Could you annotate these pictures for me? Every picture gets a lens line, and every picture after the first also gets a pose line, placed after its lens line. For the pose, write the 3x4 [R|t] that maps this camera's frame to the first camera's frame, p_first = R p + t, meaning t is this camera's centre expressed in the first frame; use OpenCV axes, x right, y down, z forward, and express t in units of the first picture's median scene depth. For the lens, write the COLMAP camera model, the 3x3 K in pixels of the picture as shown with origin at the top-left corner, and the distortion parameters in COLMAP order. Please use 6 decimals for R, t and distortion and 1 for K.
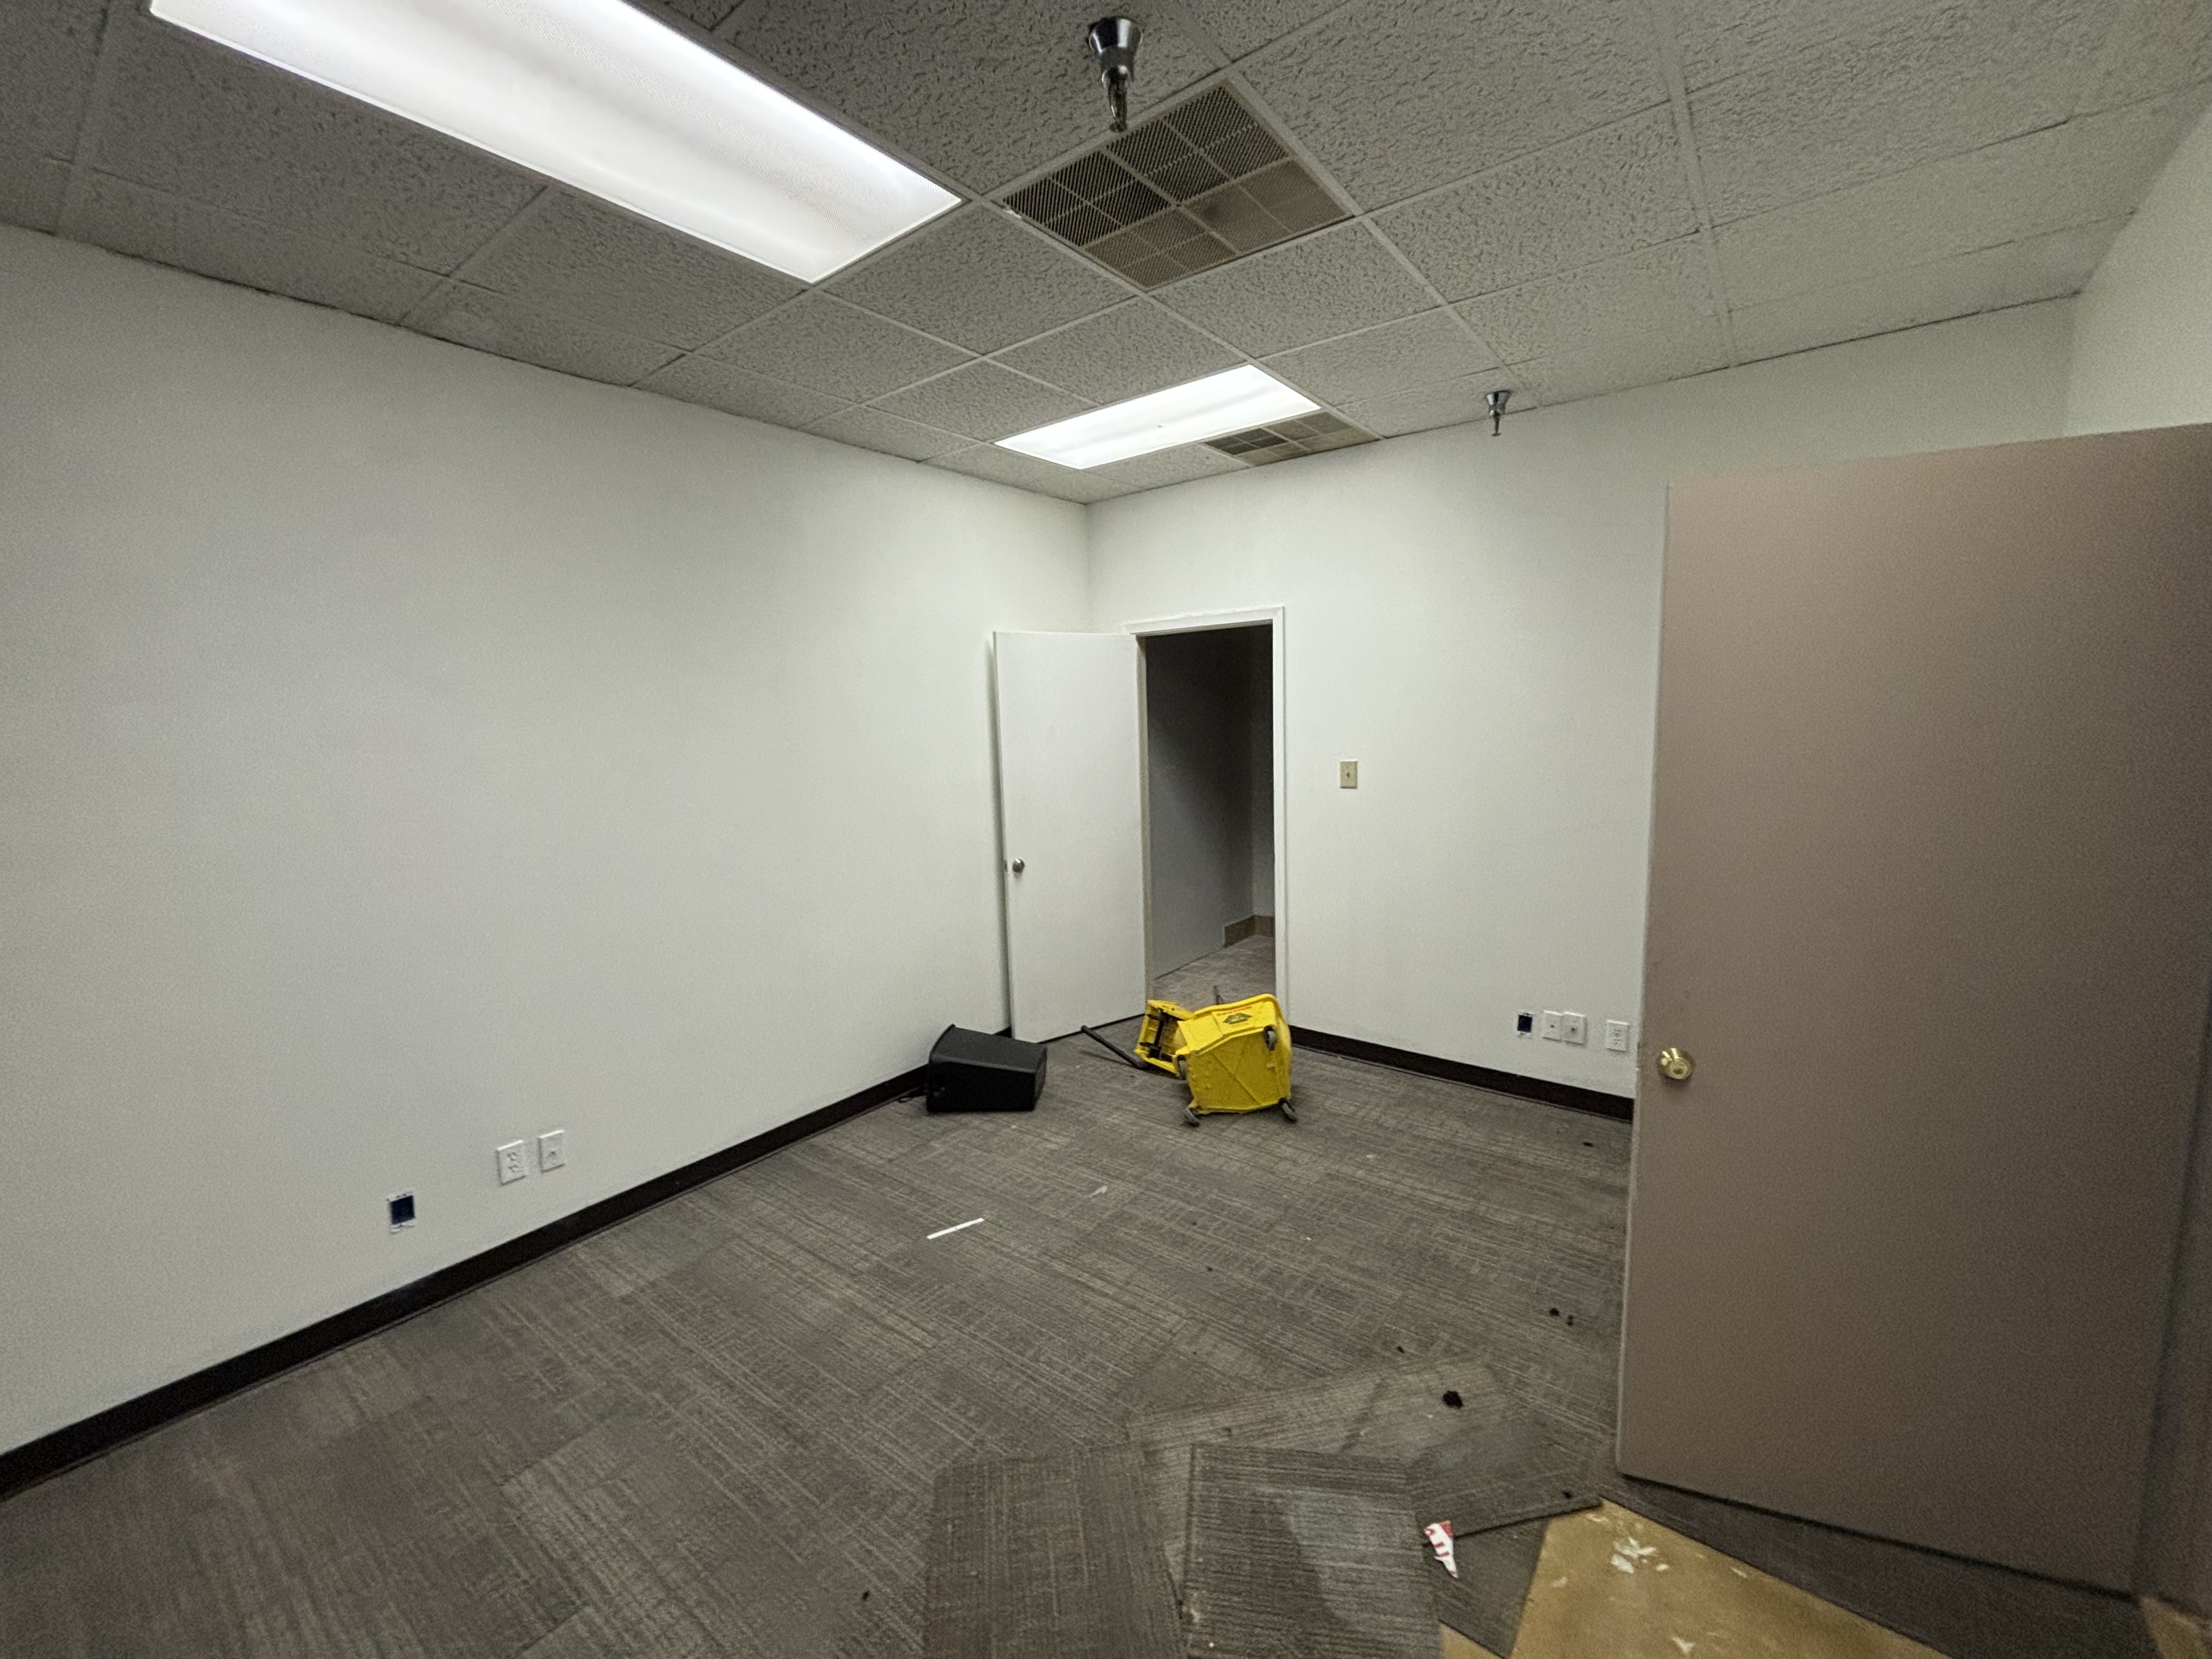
lens RADIAL K [[897.8, 0, 1107.7], [0, 897.8, 815.9], [0, 0, 1]] dist [-0.010358, 0.006338]
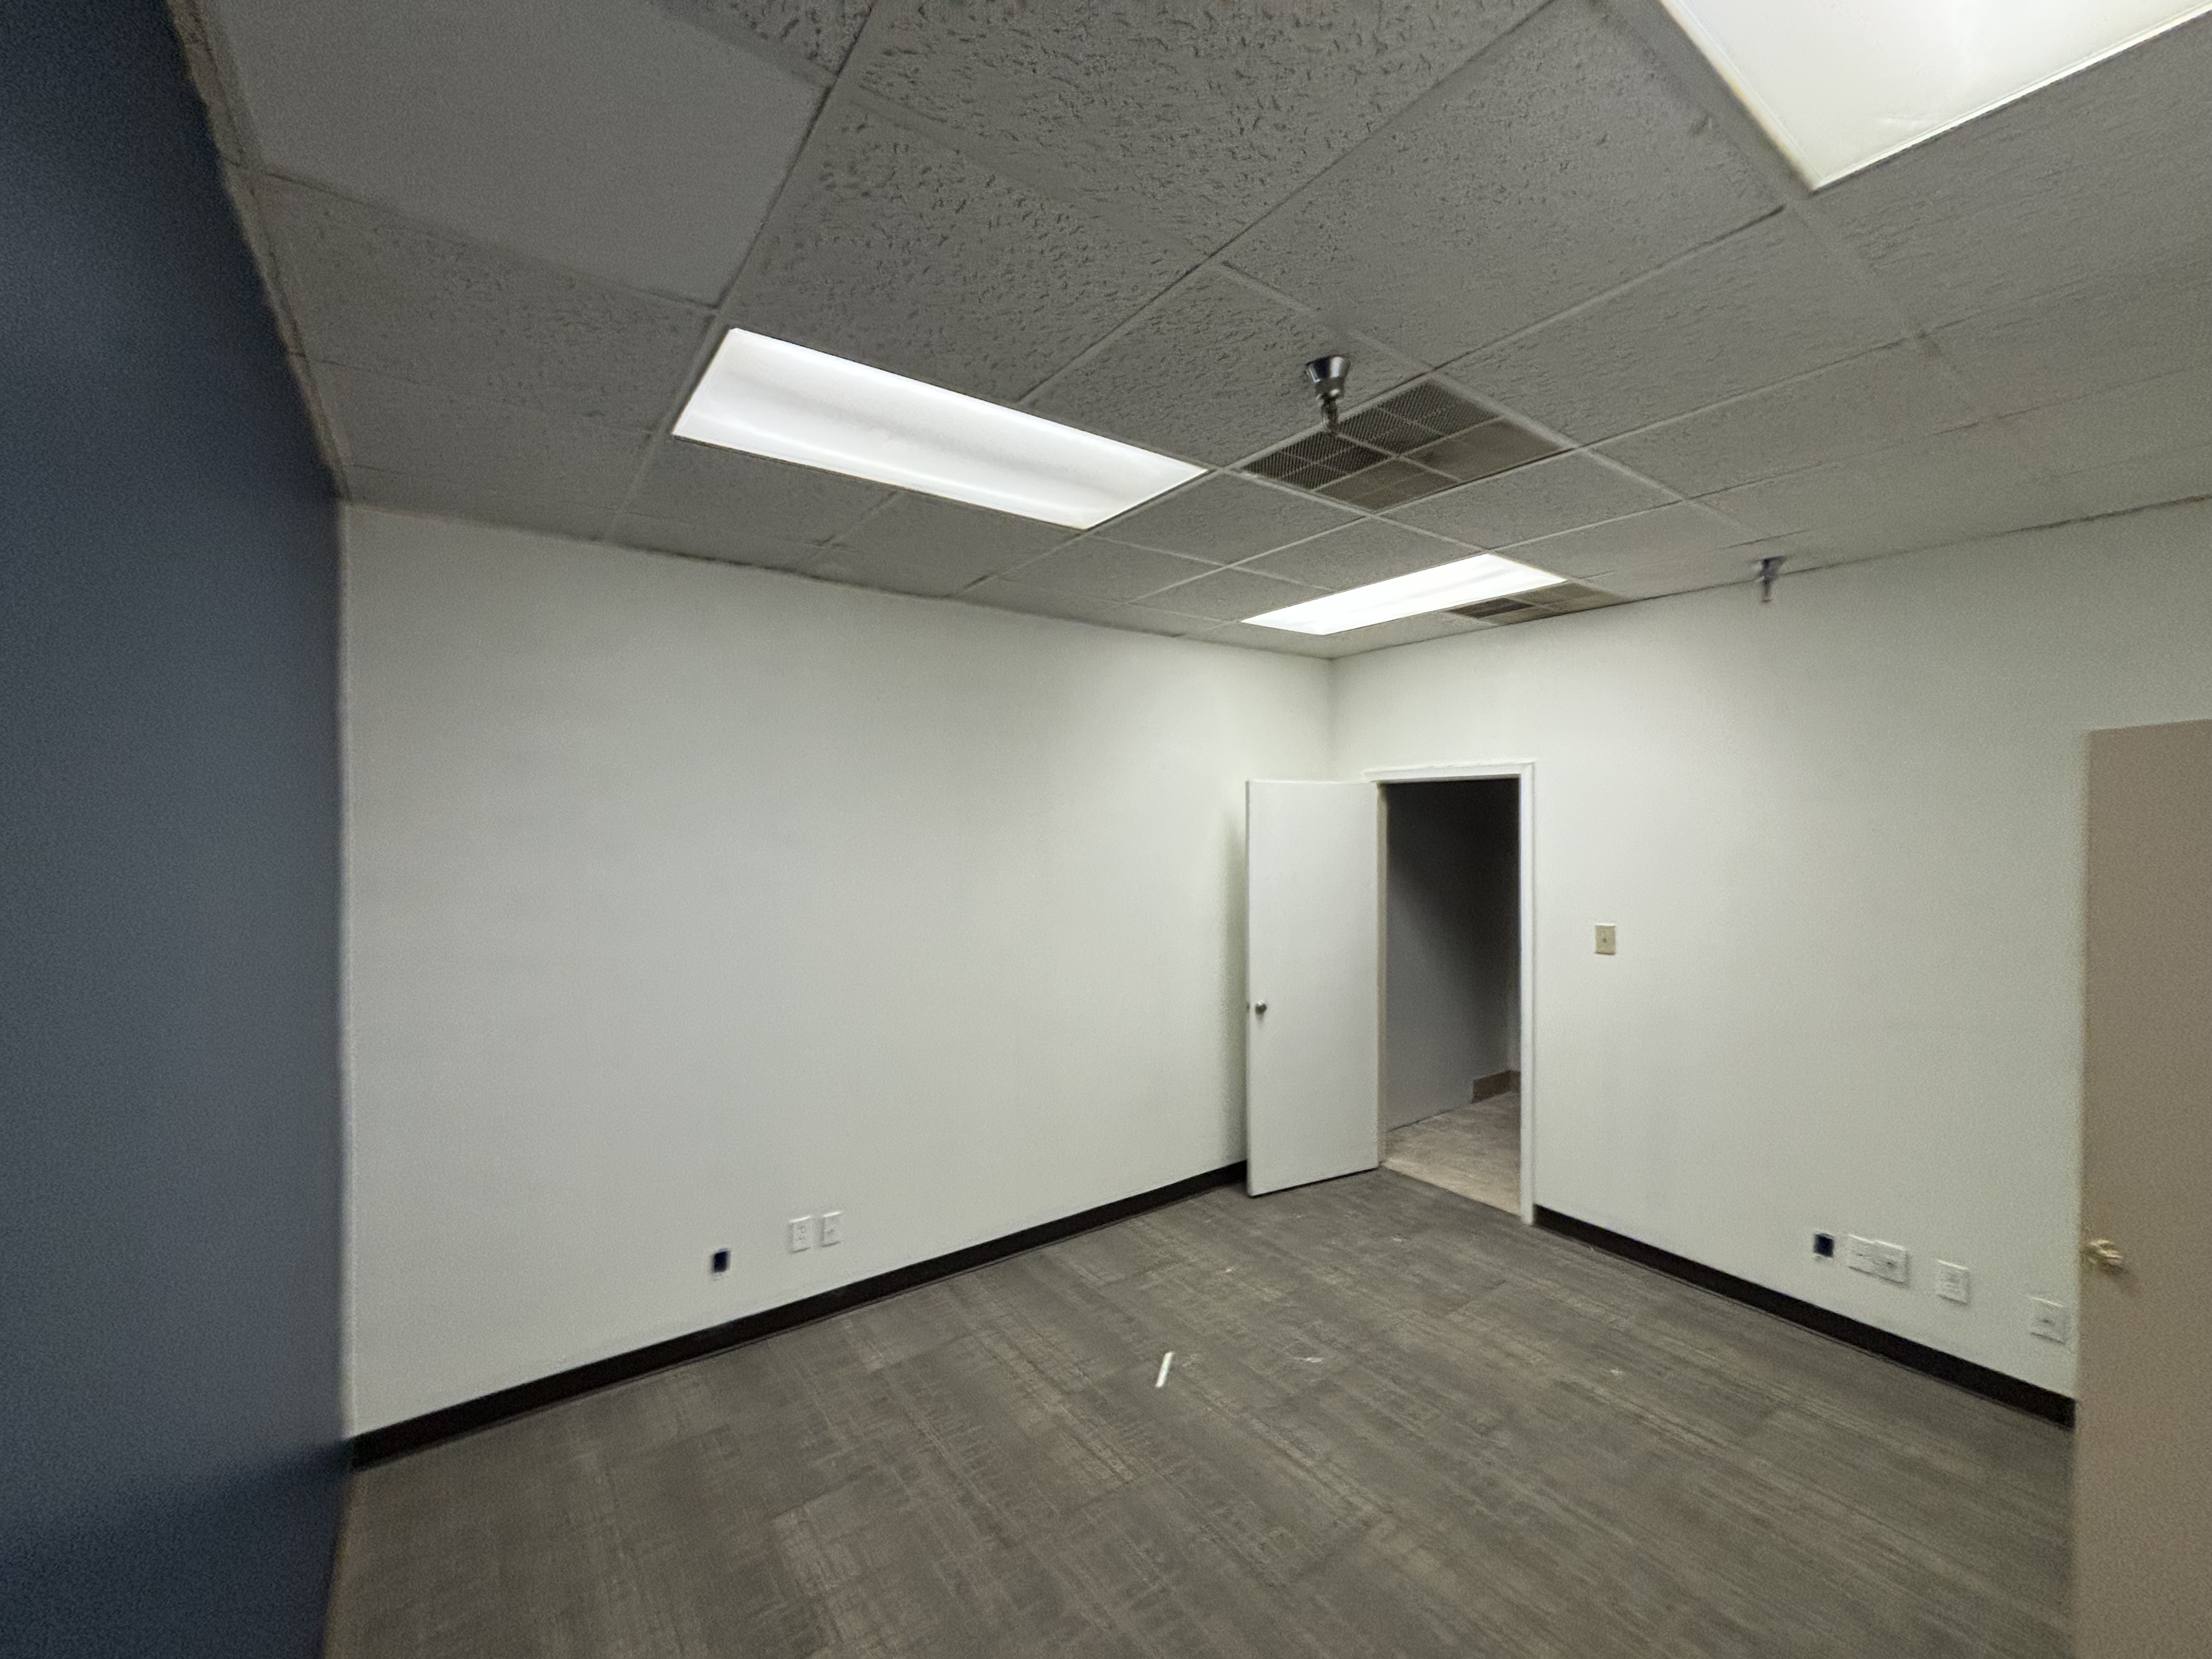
lens RADIAL K [[897.8, 0, 1105.3], [0, 897.8, 827.0], [0, 0, 1]] dist [-0.010358, 0.006338]
pose [[0.958988, 0.032973, -0.281523, 0.039766], [-0.062971, 0.993174, -0.098181, -0.057620], [0.276364, 0.111882, 0.954518, -0.085563]]
